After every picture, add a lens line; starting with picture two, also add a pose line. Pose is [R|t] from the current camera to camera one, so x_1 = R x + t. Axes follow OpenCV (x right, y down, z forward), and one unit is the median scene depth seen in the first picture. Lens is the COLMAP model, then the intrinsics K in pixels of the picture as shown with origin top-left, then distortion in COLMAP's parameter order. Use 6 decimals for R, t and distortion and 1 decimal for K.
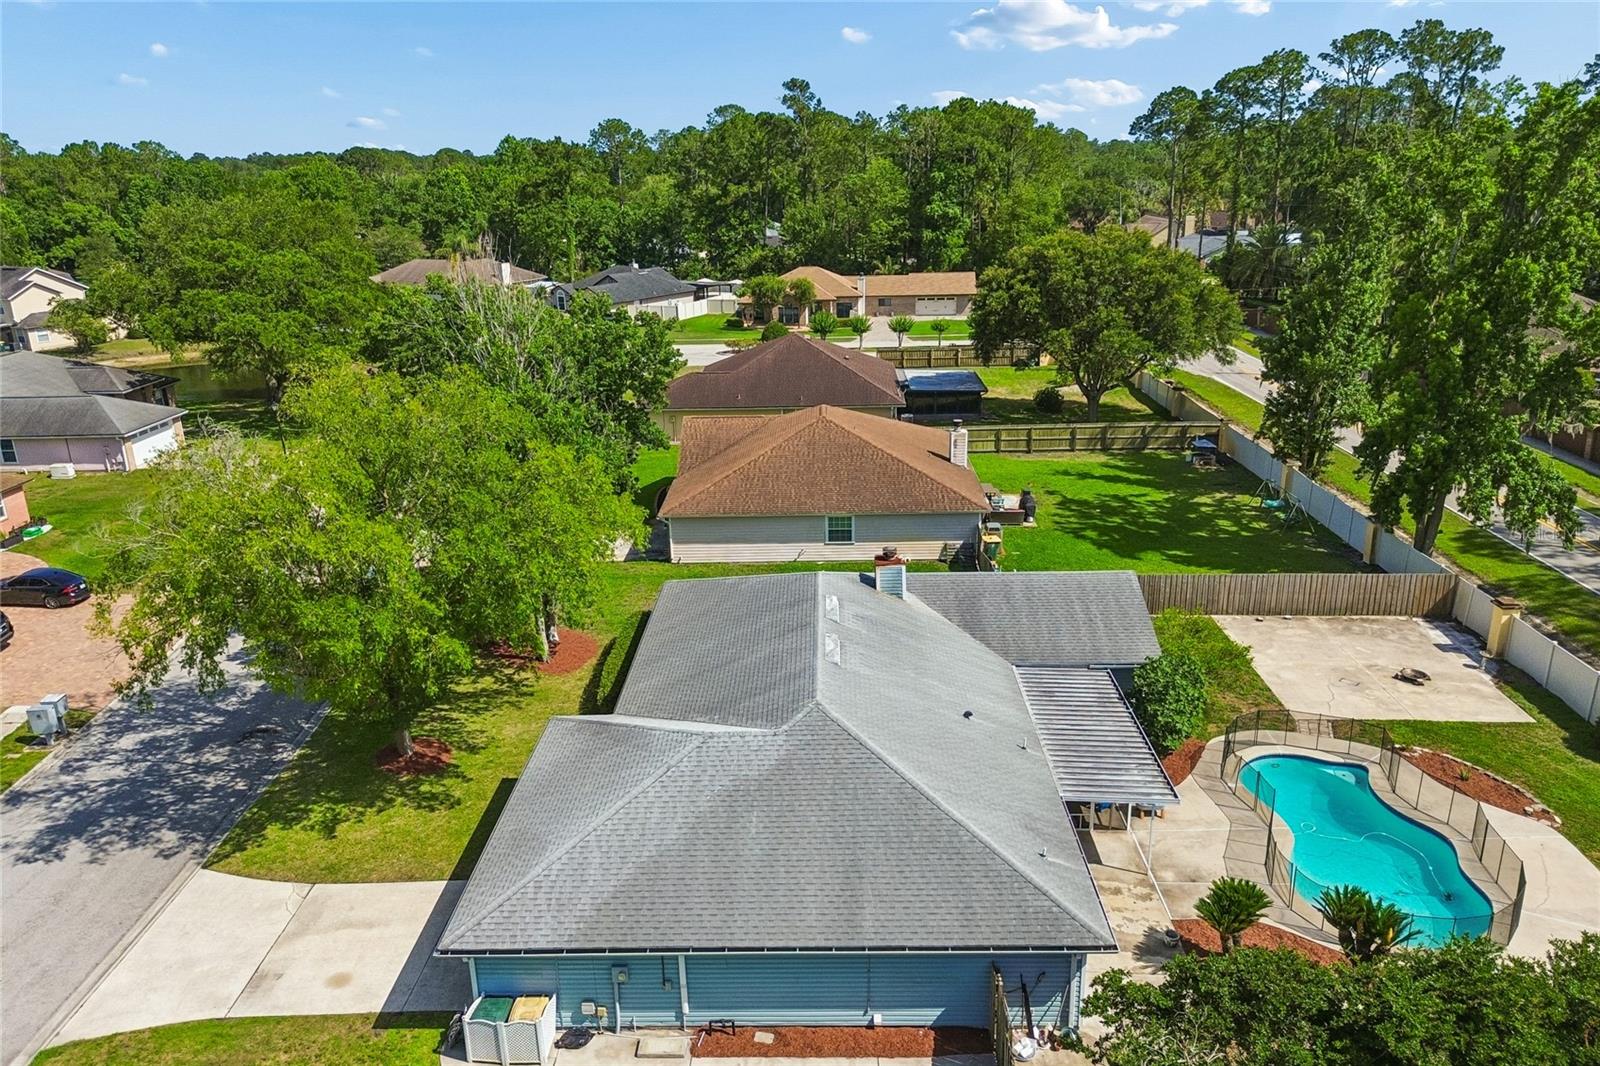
lens RADIAL K [[1145.7, 0, 792.6], [0, 1145.7, 523.1], [0, 0, 1]] dist [0.042824, -0.027400]
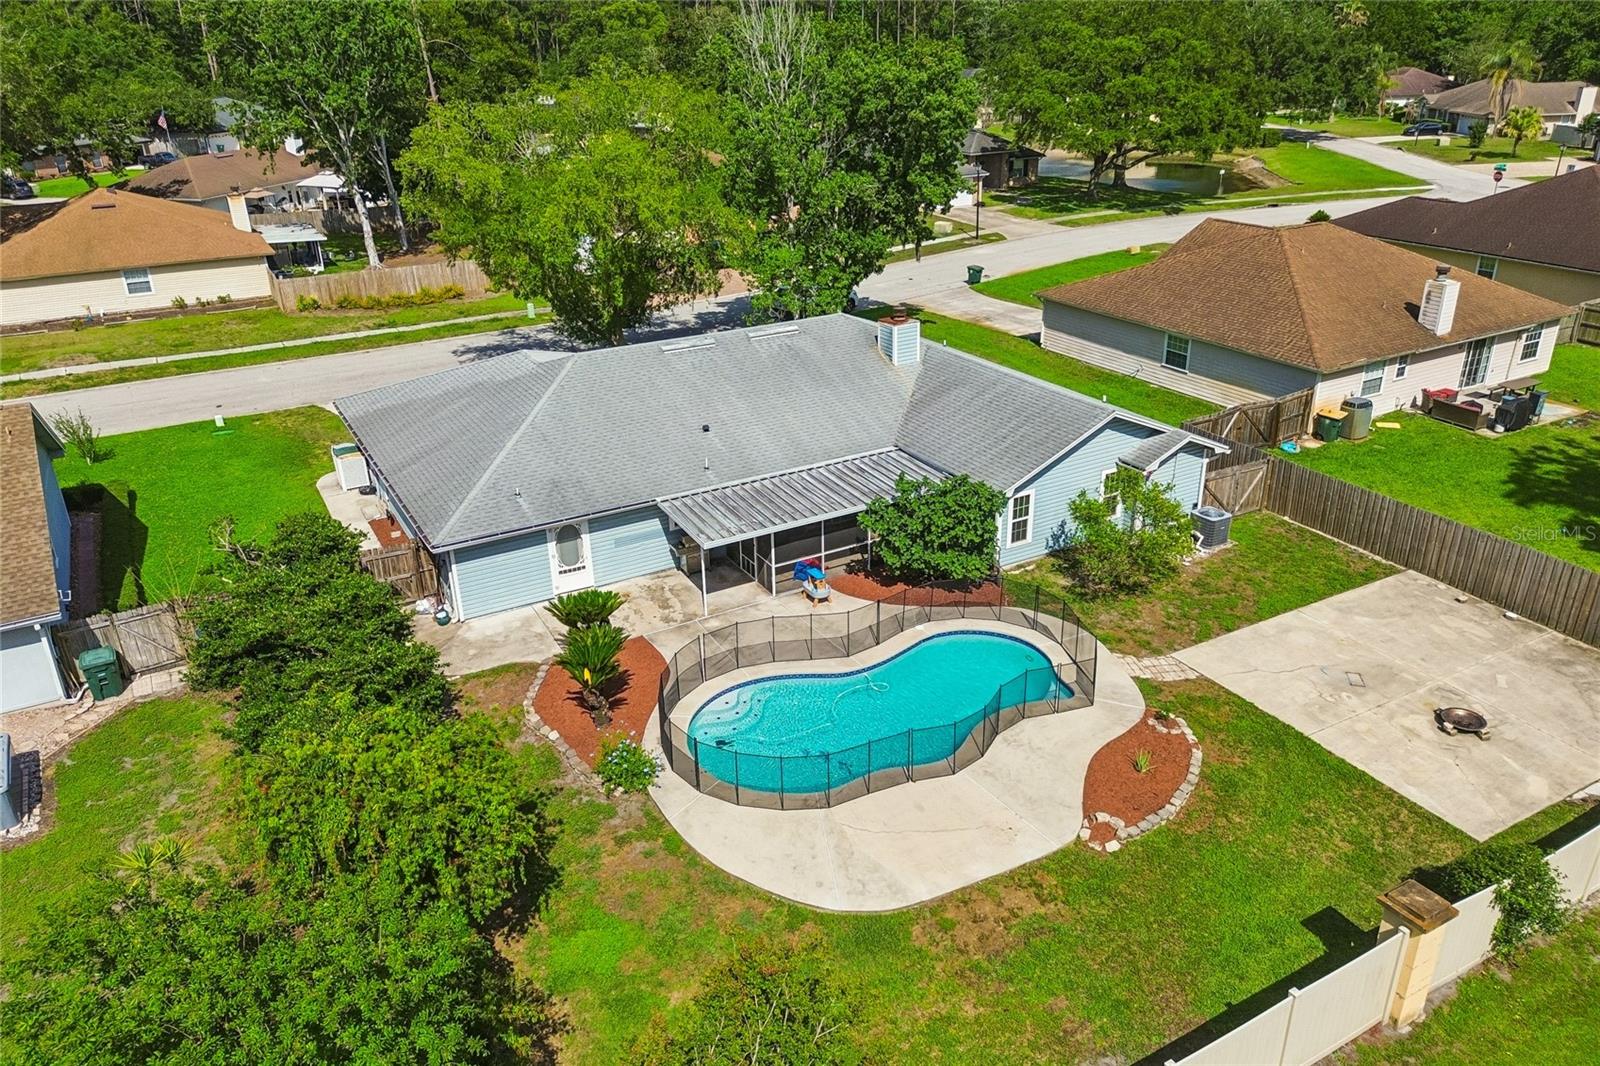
lens RADIAL K [[1145.7, 0, 808.0], [0, 1145.7, 500.3], [0, 0, 1]] dist [0.042824, -0.027400]
pose [[0.520656, 0.342752, -0.781945, 0.613748], [-0.255824, 0.936426, 0.240127, -0.027303], [0.814538, 0.075017, 0.575240, 0.277404]]
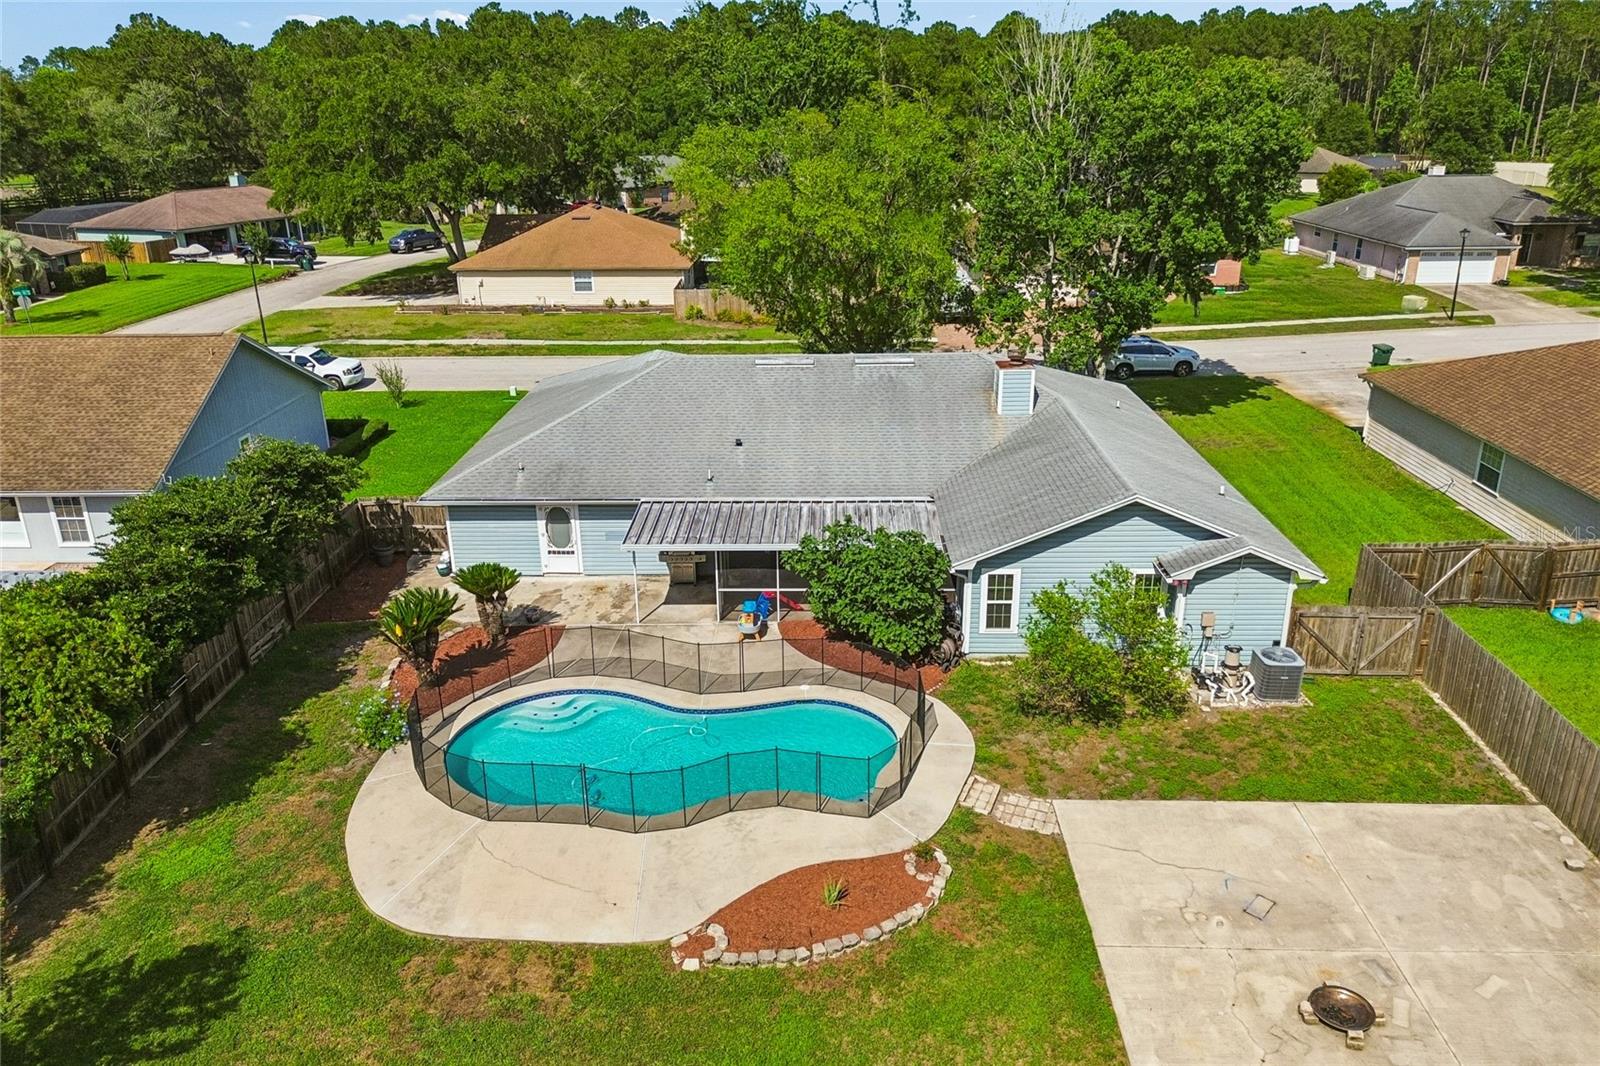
lens RADIAL K [[1145.7, 0, 803.6], [0, 1145.7, 511.0], [0, 0, 1]] dist [0.042824, -0.027400]
pose [[0.004155, 0.359210, -0.933248, 0.657968], [-0.291794, 0.893076, 0.342449, -0.083592], [0.956472, 0.270893, 0.108526, 0.562398]]
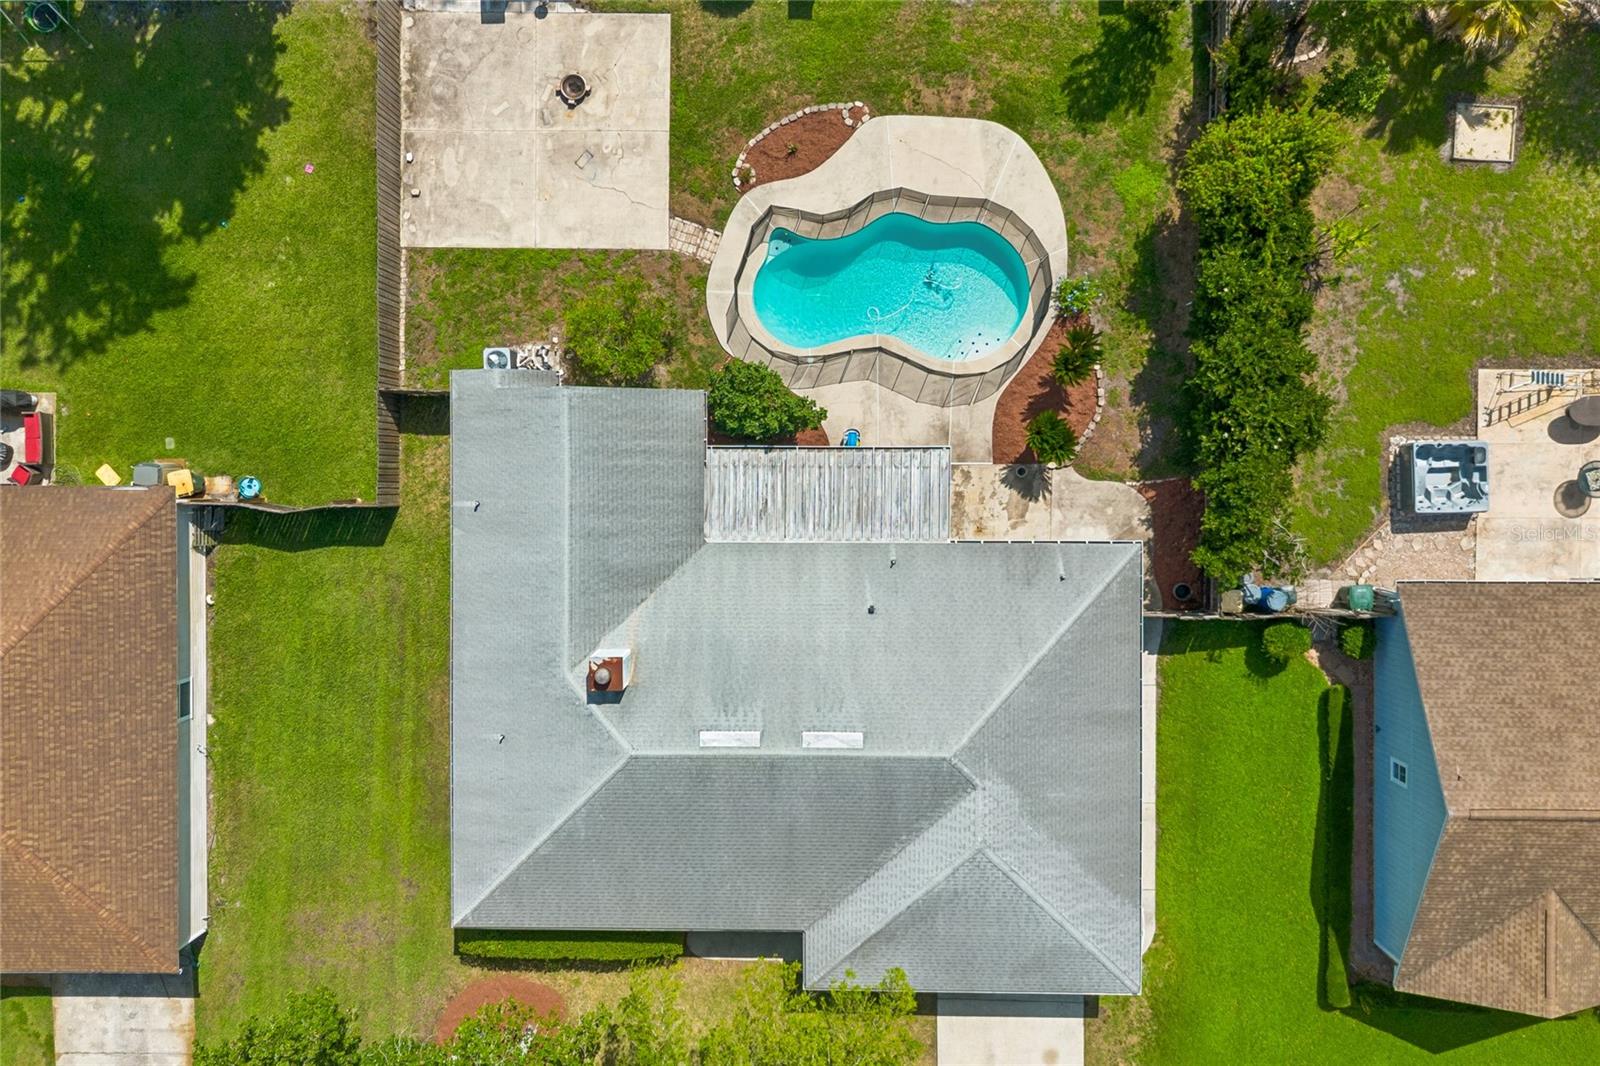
lens RADIAL K [[1145.7, 0, 797.4], [0, 1145.7, 531.6], [0, 0, 1]] dist [0.042824, -0.027400]
pose [[-0.022501, -0.999746, -0.000874, 0.134766], [0.341342, -0.008504, 0.939901, -0.528894], [-0.939670, 0.020851, 0.341447, 0.400887]]
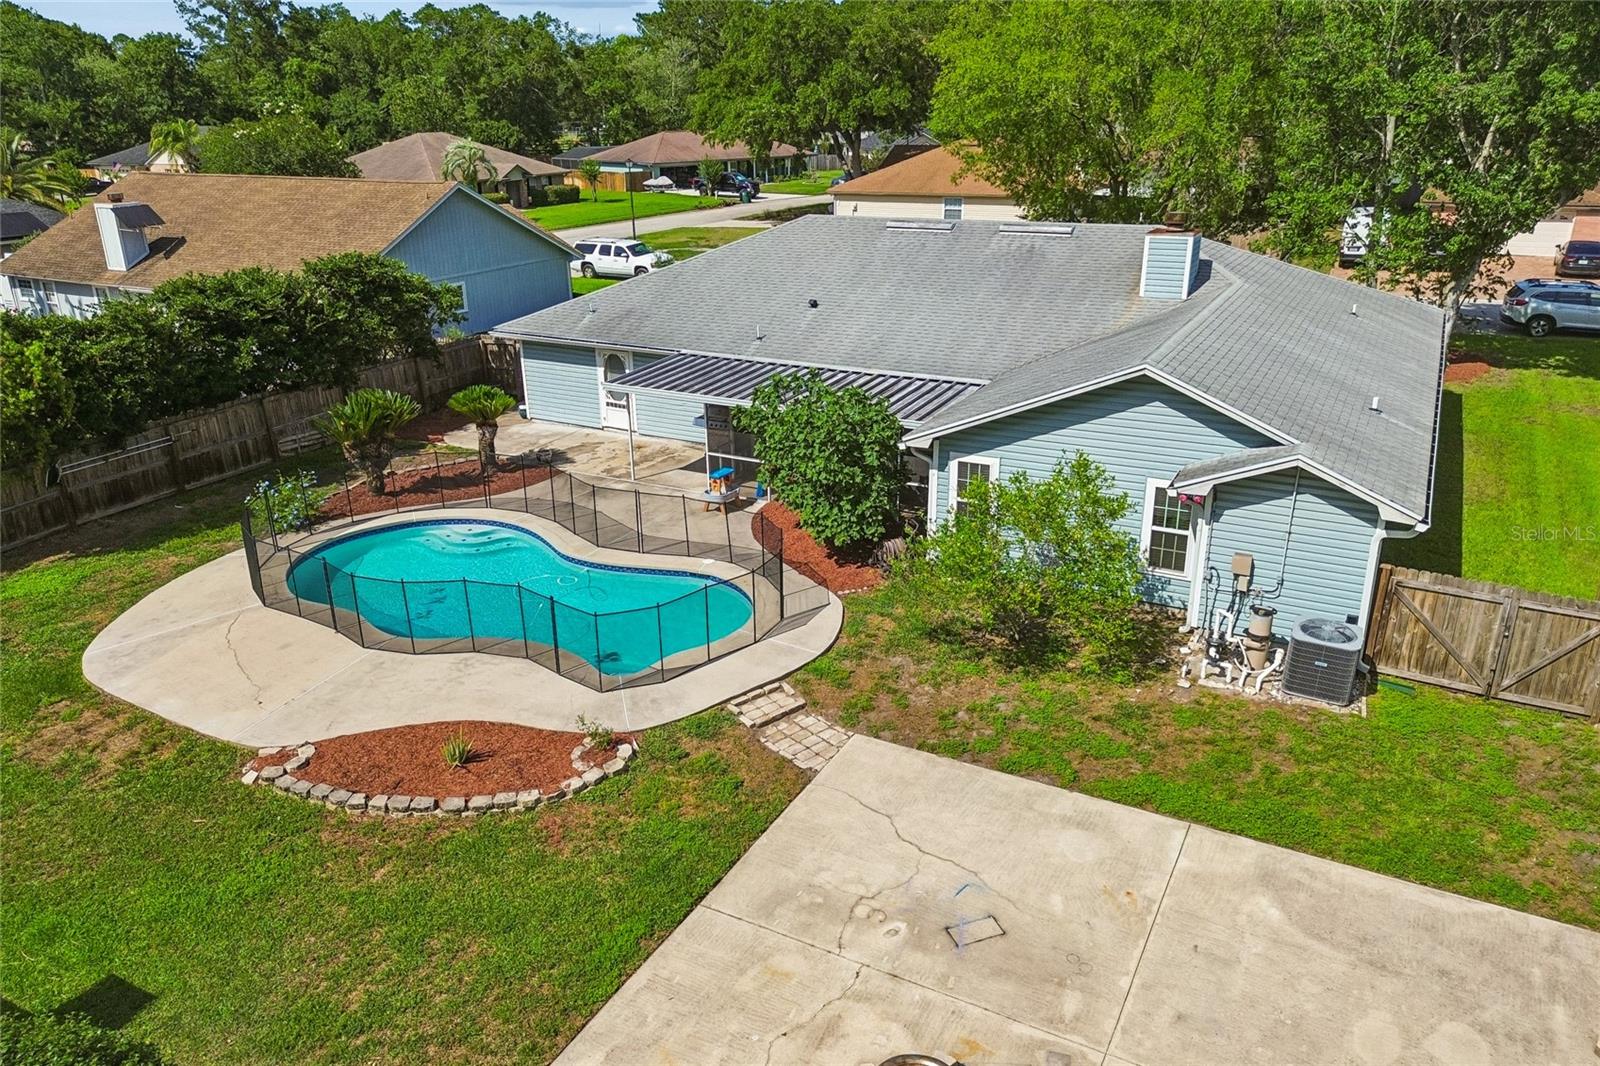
lens RADIAL K [[1145.7, 0, 807.1], [0, 1145.7, 523.9], [0, 0, 1]] dist [0.042824, -0.027400]
pose [[-0.445937, 0.338601, -0.828547, 0.546588], [-0.248787, 0.842316, 0.478129, -0.062396], [0.859793, 0.419348, -0.291381, 0.772334]]
